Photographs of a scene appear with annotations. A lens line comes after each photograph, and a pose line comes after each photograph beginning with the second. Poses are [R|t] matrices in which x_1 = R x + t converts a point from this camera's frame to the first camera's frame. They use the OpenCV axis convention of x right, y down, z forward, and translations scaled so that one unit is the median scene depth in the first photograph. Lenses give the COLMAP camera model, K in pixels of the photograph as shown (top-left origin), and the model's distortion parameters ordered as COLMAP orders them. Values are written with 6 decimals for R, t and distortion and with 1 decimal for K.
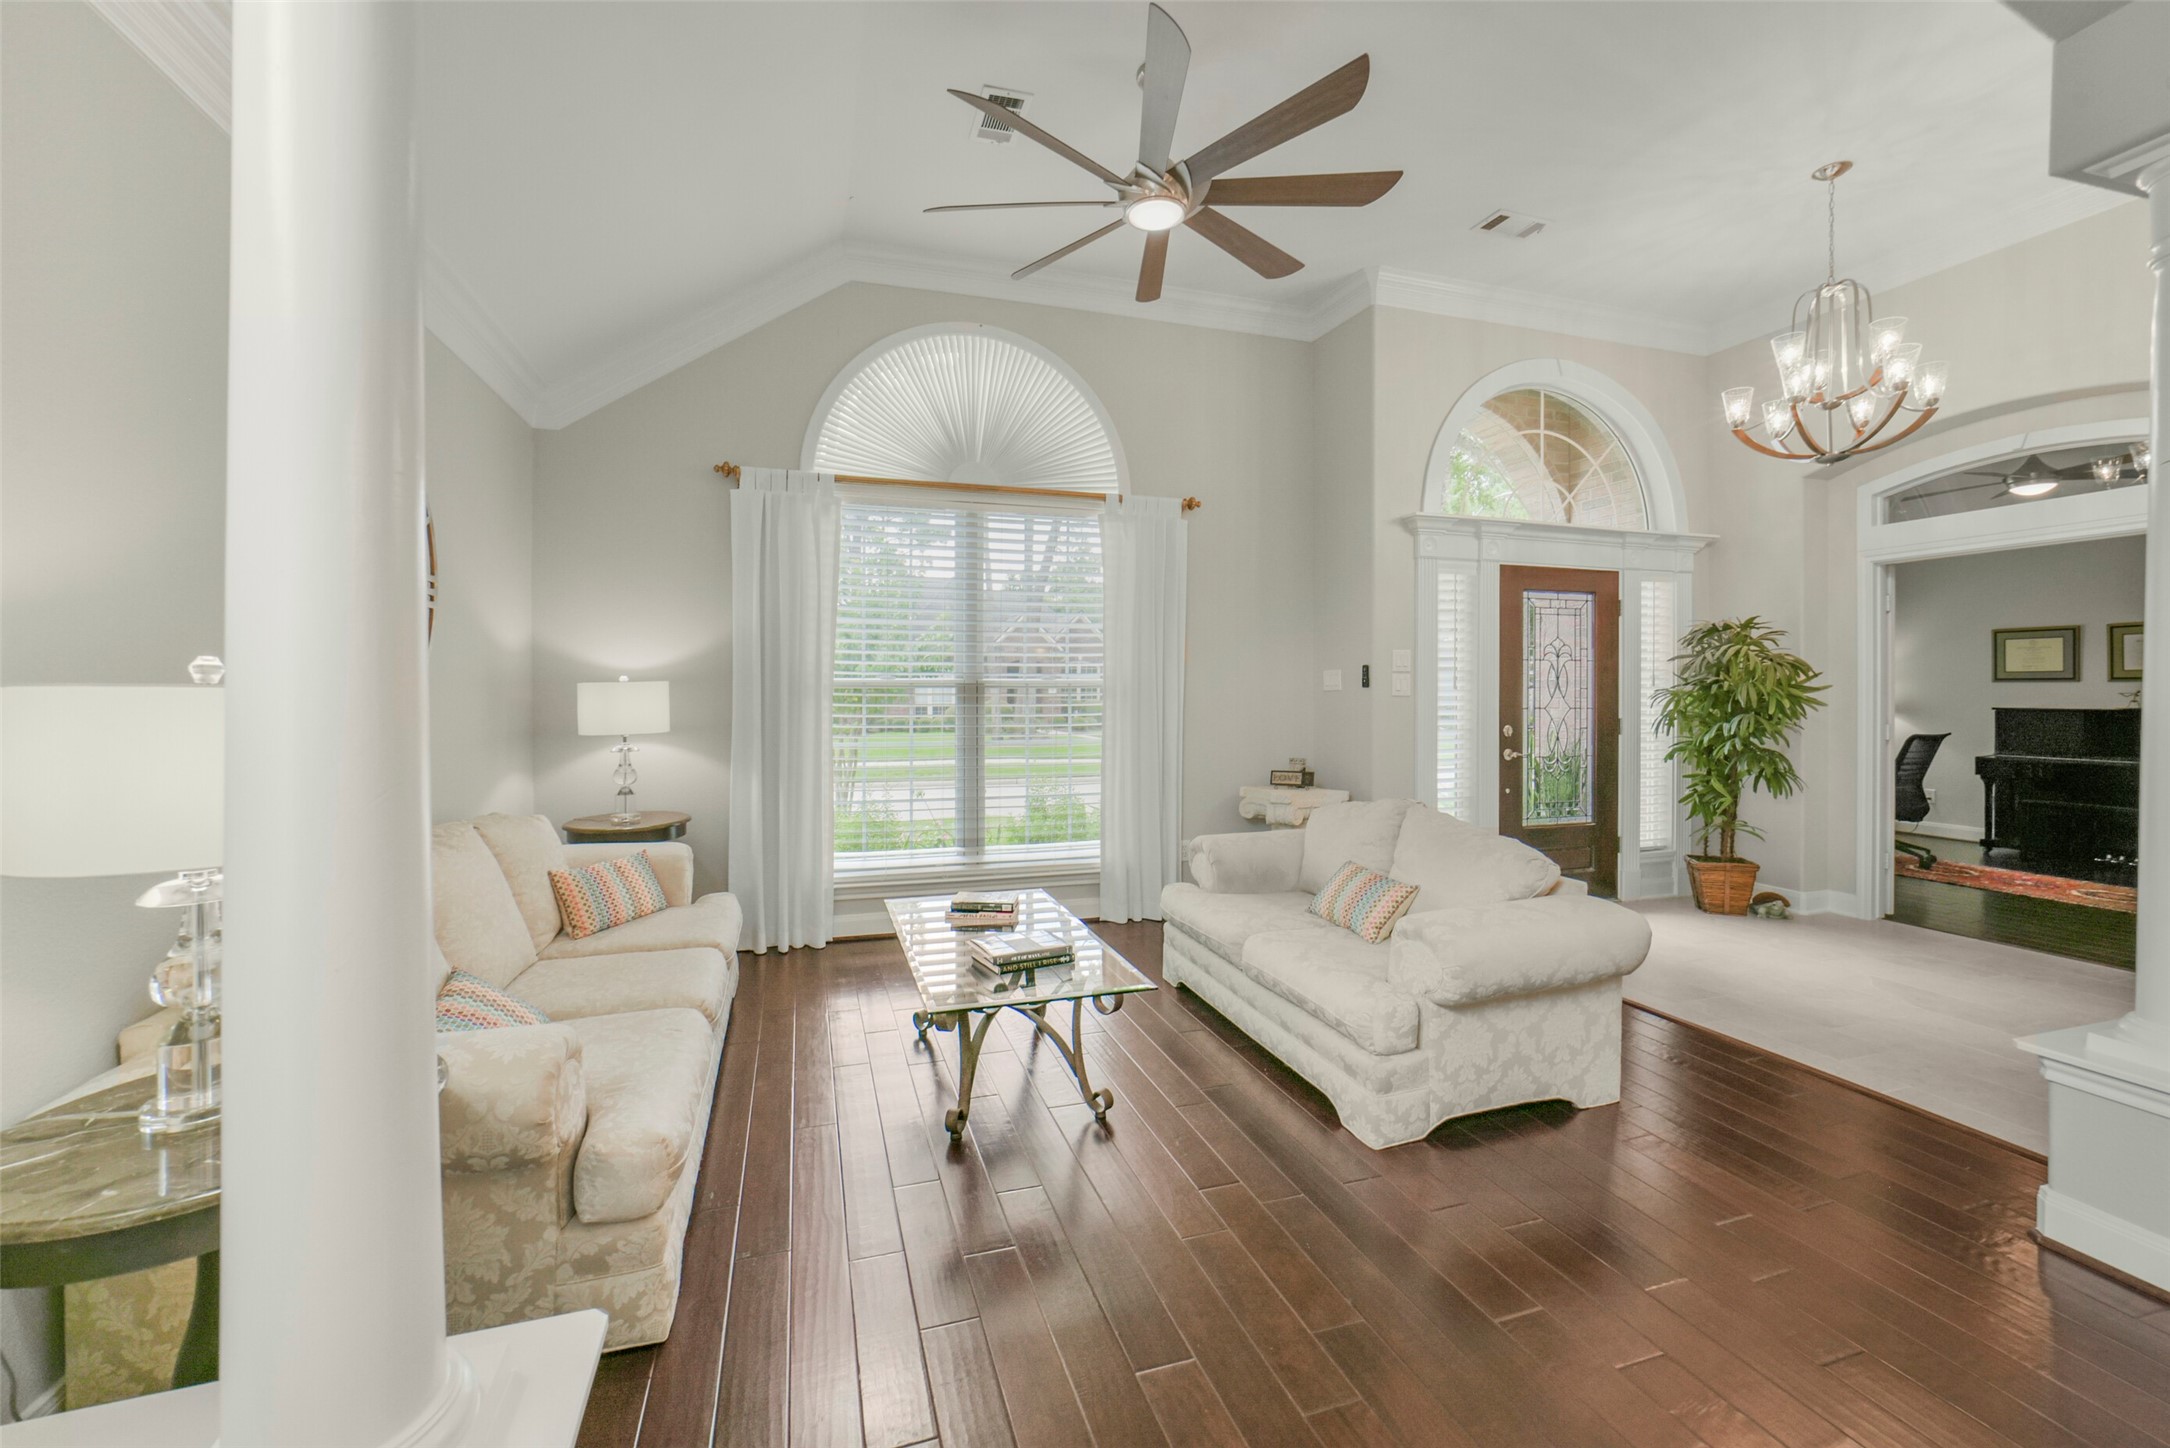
lens RADIAL K [[866.9, 0, 1032.1], [0, 866.9, 686.2], [0, 0, 1]] dist [-0.015896, -0.000035]
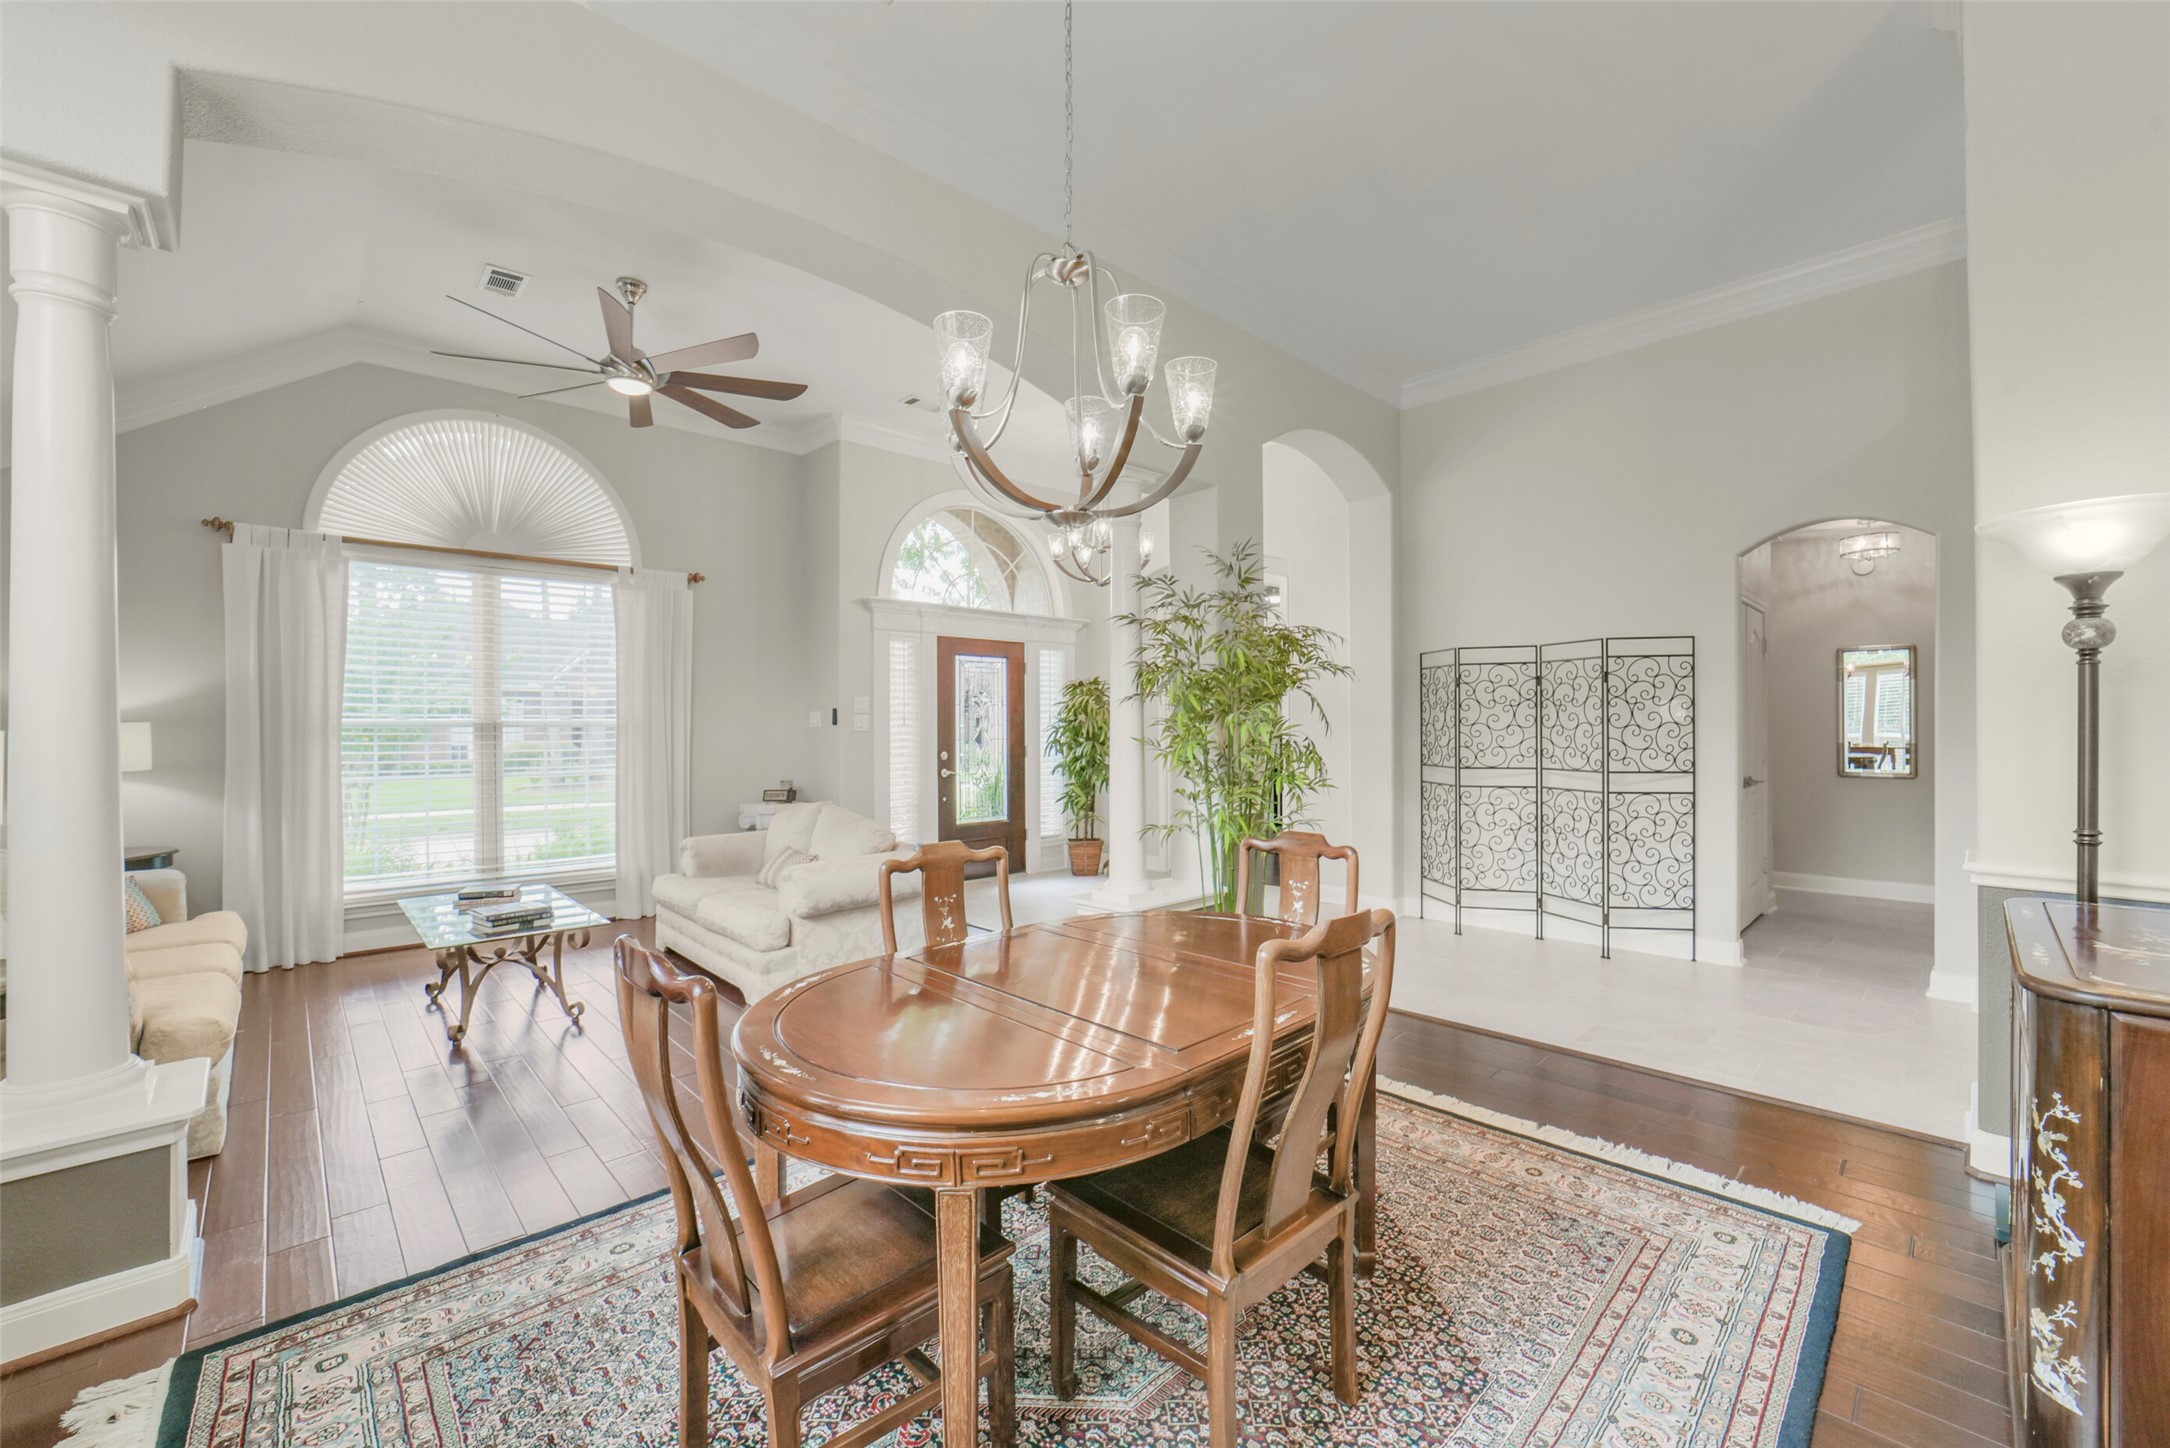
lens RADIAL K [[909.3, 0, 1084.4], [0, 909.3, 727.6], [0, 0, 1]] dist [-0.039011, 0.012968]
pose [[0.888379, -0.005732, 0.459075, 0.090277], [0.003199, 0.999975, 0.006295, -0.002370], [-0.459100, -0.004124, 0.888375, -0.441630]]
